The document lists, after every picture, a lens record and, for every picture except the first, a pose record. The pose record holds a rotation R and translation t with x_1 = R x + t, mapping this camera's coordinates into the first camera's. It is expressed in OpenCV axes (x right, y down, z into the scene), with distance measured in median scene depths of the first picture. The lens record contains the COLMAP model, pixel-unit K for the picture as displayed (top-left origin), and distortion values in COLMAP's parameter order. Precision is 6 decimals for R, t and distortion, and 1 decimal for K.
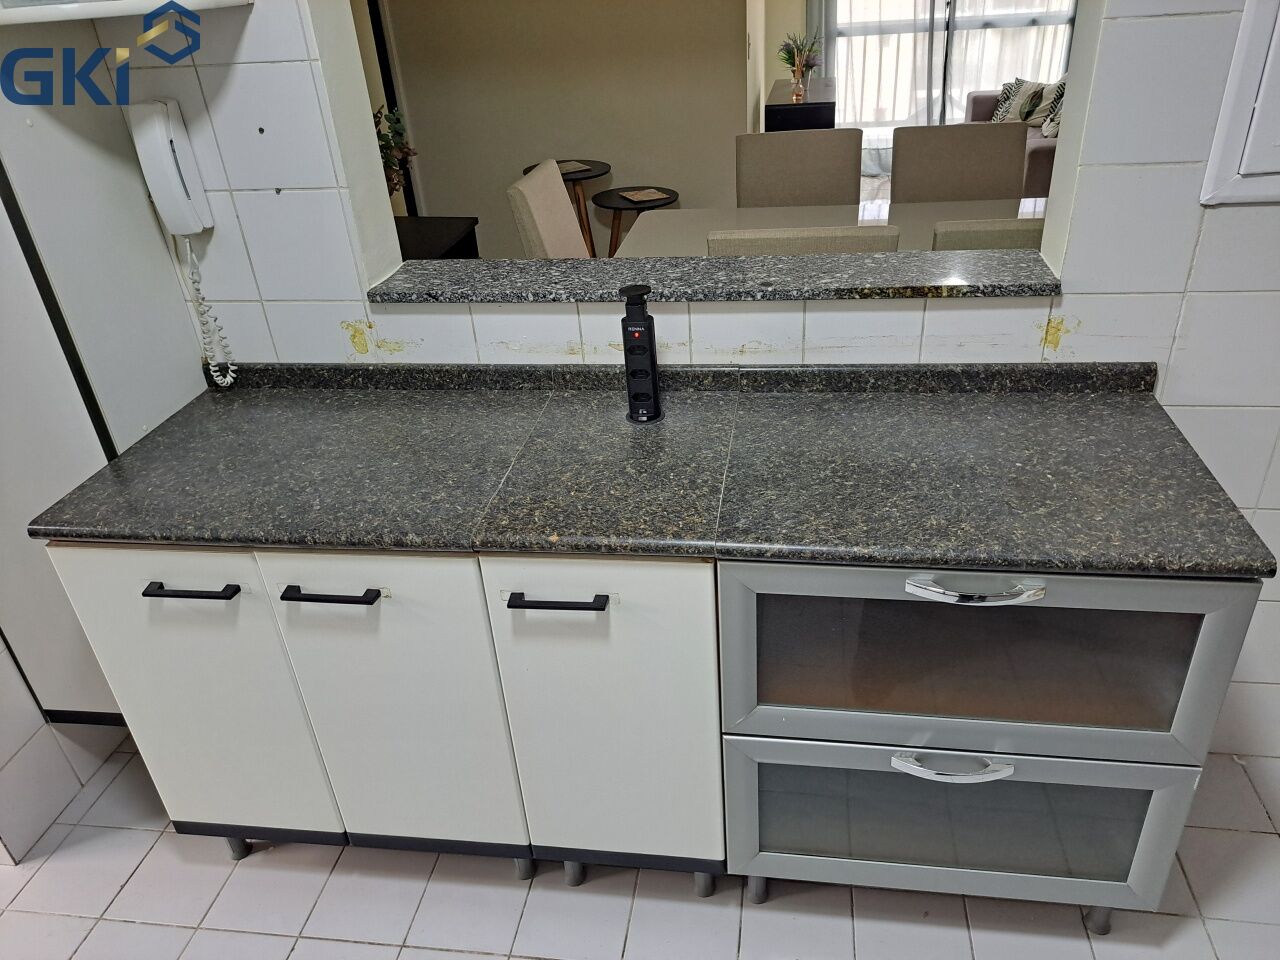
lens RADIAL K [[930.0, 0, 663.4], [0, 930.0, 483.4], [0, 0, 1]] dist [0.078376, -0.093730]
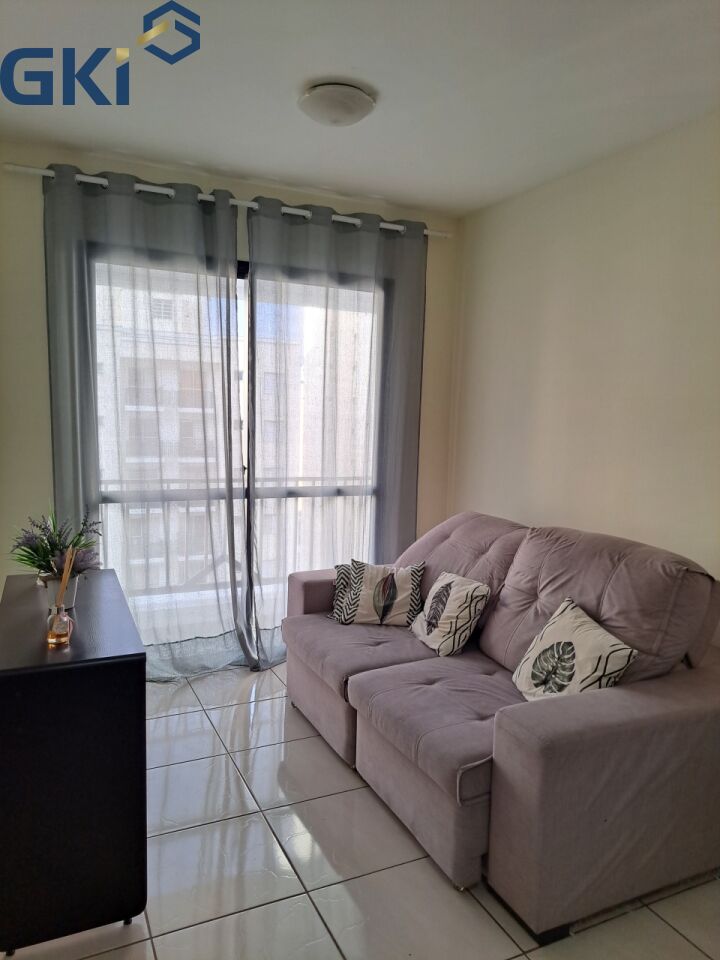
lens RADIAL K [[689.1, 0, 360.0], [0, 689.1, 480.0], [0, 0, 1]] dist [0.071386, -0.083154]
pose [[0.837005, 0.023820, 0.546677, 0.234299], [0.203675, 0.913704, -0.351656, -1.056375], [-0.507877, 0.405682, 0.759923, 1.963266]]
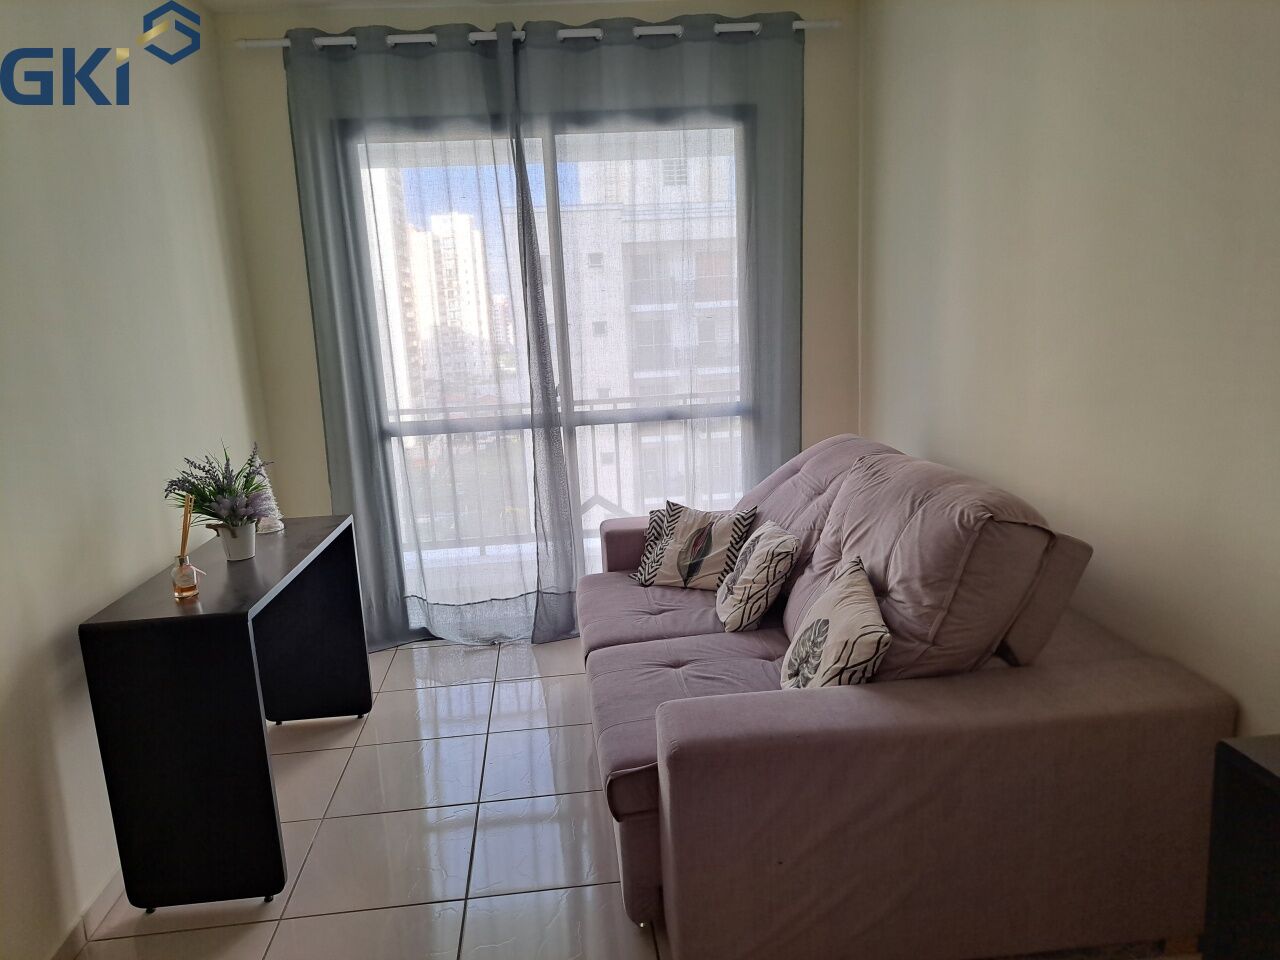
lens RADIAL K [[910.6, 0, 633.6], [0, 910.6, 491.9], [0, 0, 1]] dist [0.076501, -0.090279]
pose [[0.975870, -0.041818, 0.214311, 0.845021], [0.108256, 0.945030, -0.308542, -0.961959], [-0.189628, 0.324298, 0.926754, 1.728048]]
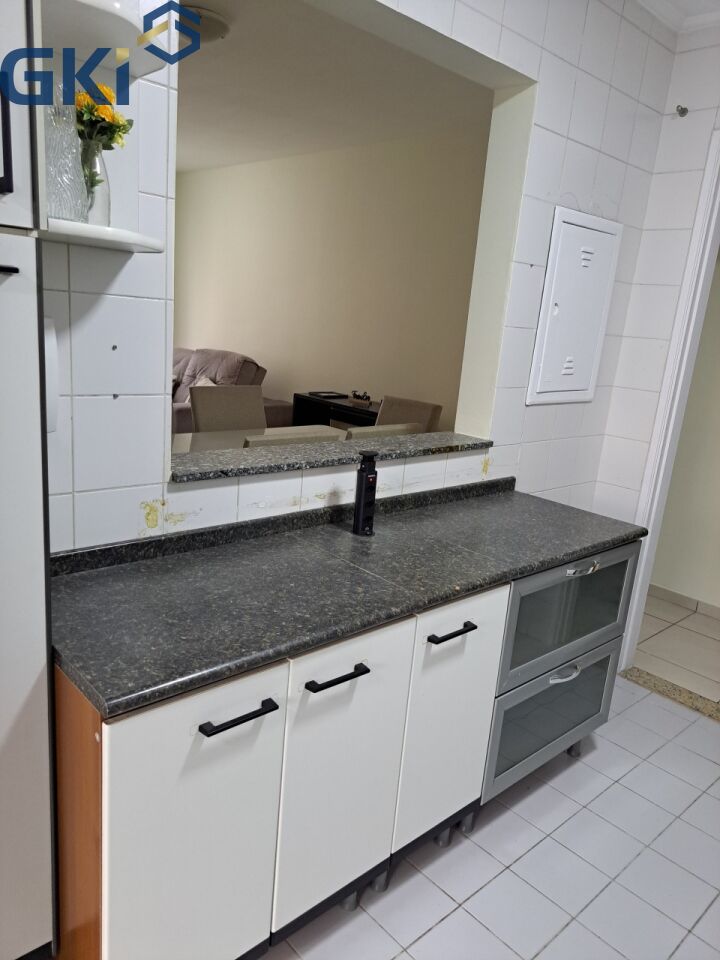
lens RADIAL K [[684.5, 0, 360.2], [0, 684.5, 490.0], [0, 0, 1]] dist [0.167341, -0.269054]
pose [[0.631134, -0.087779, 0.770691, -0.912590], [0.276509, 0.953763, -0.117808, -0.007124], [-0.724716, 0.287456, 0.626224, 0.258106]]
